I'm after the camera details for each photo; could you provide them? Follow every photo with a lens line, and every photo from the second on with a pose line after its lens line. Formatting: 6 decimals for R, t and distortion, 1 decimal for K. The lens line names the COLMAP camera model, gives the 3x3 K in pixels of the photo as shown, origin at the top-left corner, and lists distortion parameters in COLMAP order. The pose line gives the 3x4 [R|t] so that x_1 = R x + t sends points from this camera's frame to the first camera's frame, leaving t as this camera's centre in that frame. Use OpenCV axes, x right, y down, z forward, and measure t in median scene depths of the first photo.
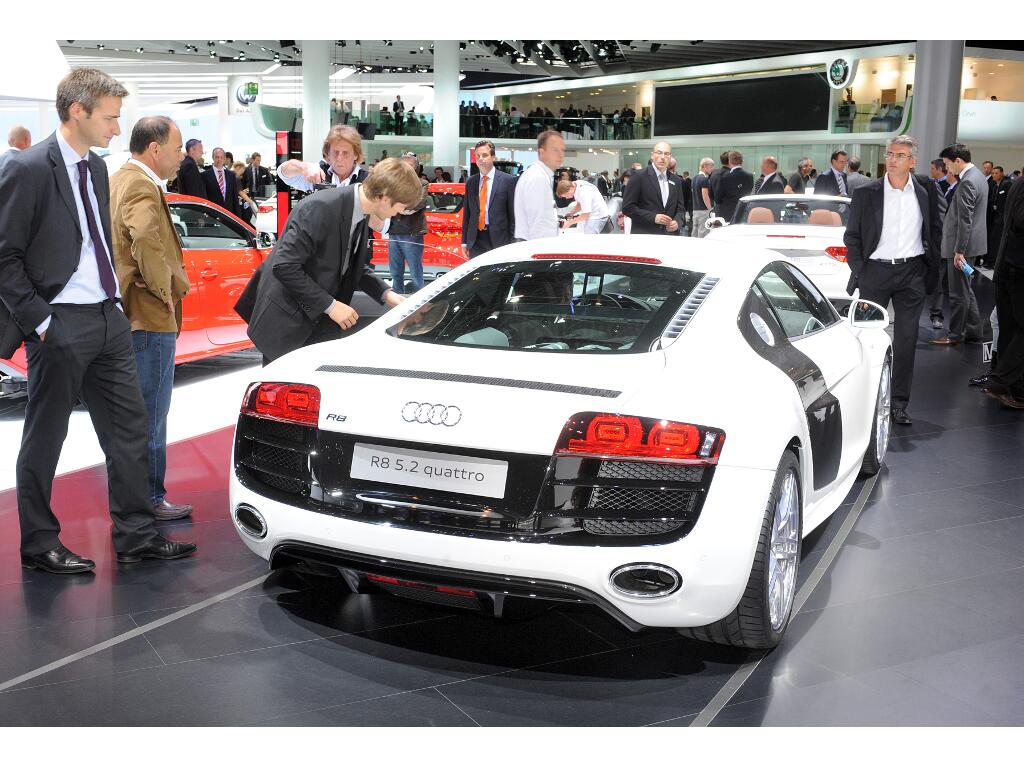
lens RADIAL K [[1266.6, 0, 512.0], [0, 1266.6, 384.0], [0, 0, 1]] dist [0.012963, -0.012330]
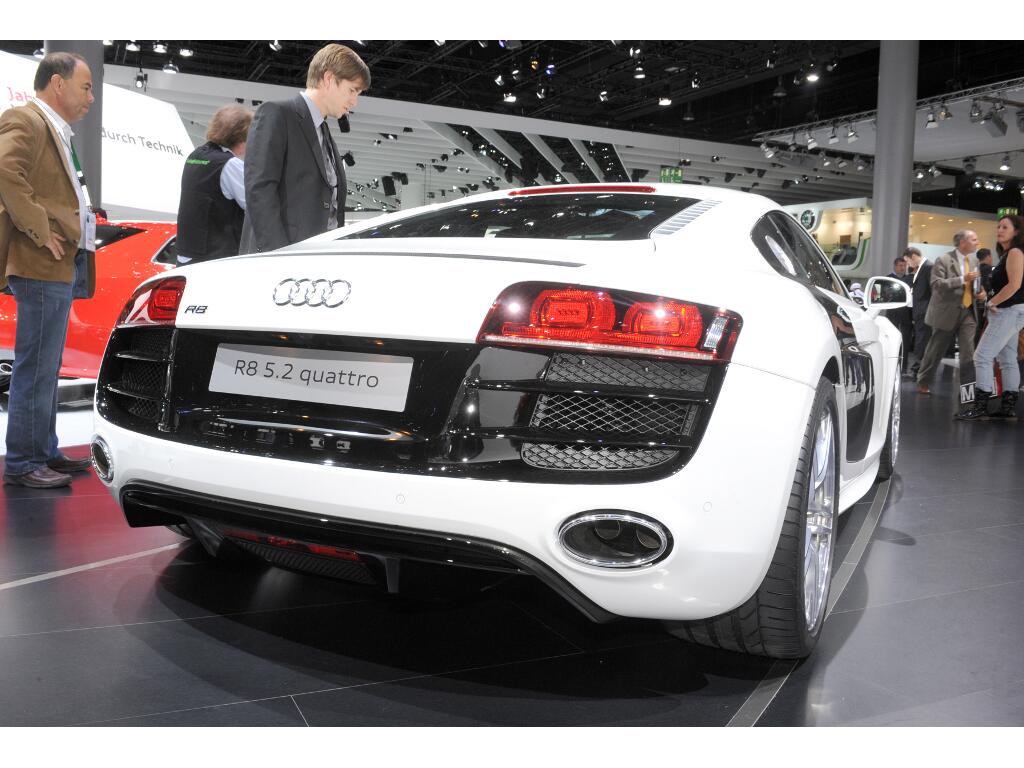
lens RADIAL K [[894.4, 0, 512.0], [0, 894.4, 384.0], [0, 0, 1]] dist [-0.059039, 0.002446]
pose [[0.997877, 0.022305, -0.061180, 0.075189], [-0.028172, 0.994906, -0.096785, 0.114902], [0.058710, 0.098304, 0.993423, 0.515455]]
